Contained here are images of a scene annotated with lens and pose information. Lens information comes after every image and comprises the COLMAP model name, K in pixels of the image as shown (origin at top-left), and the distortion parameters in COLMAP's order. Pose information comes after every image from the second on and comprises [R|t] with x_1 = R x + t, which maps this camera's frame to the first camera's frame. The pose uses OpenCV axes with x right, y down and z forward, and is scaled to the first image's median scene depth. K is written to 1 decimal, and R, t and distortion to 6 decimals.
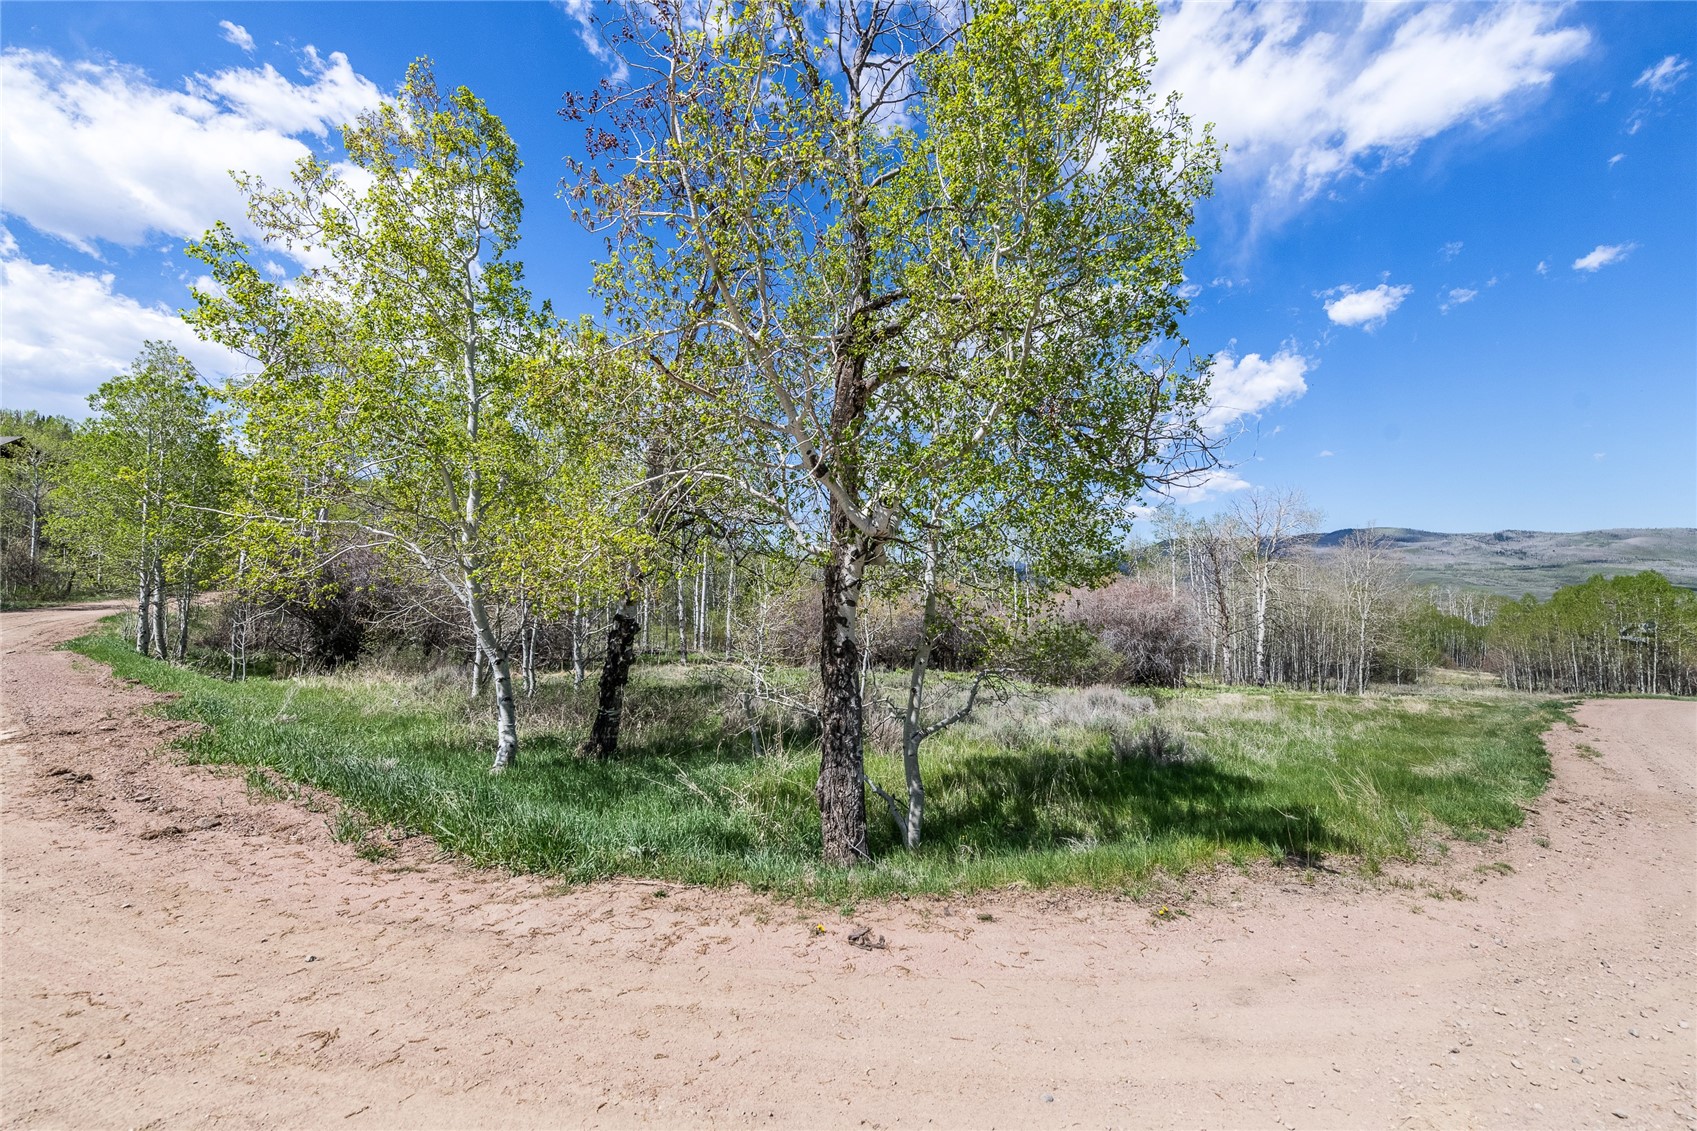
lens RADIAL K [[683.7, 0, 847.5], [0, 683.7, 558.7], [0, 0, 1]] dist [0.010305, 0.000410]
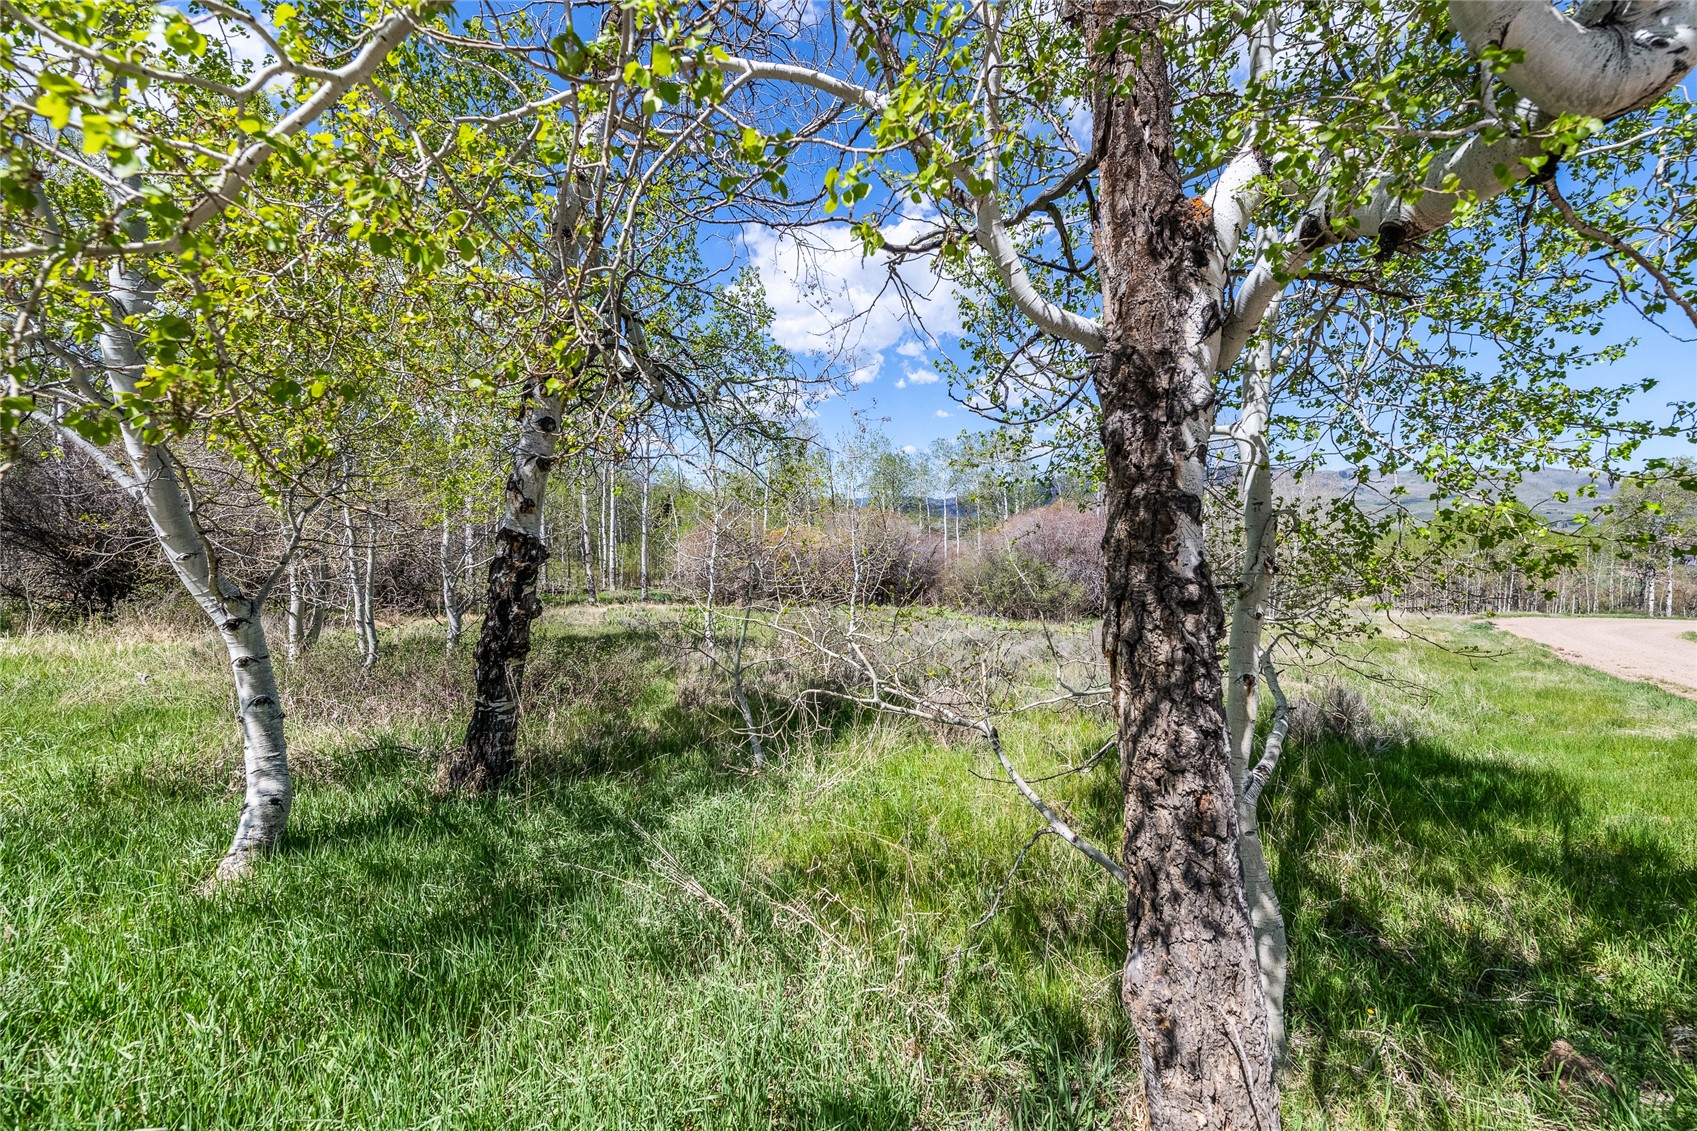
lens RADIAL K [[683.7, 0, 848.3], [0, 683.7, 565.8], [0, 0, 1]] dist [0.010305, 0.000410]
pose [[0.990815, -0.011097, 0.134766, -0.145069], [-0.003161, 0.994454, 0.105125, 0.055181], [-0.135186, -0.104586, 0.985285, 0.442447]]
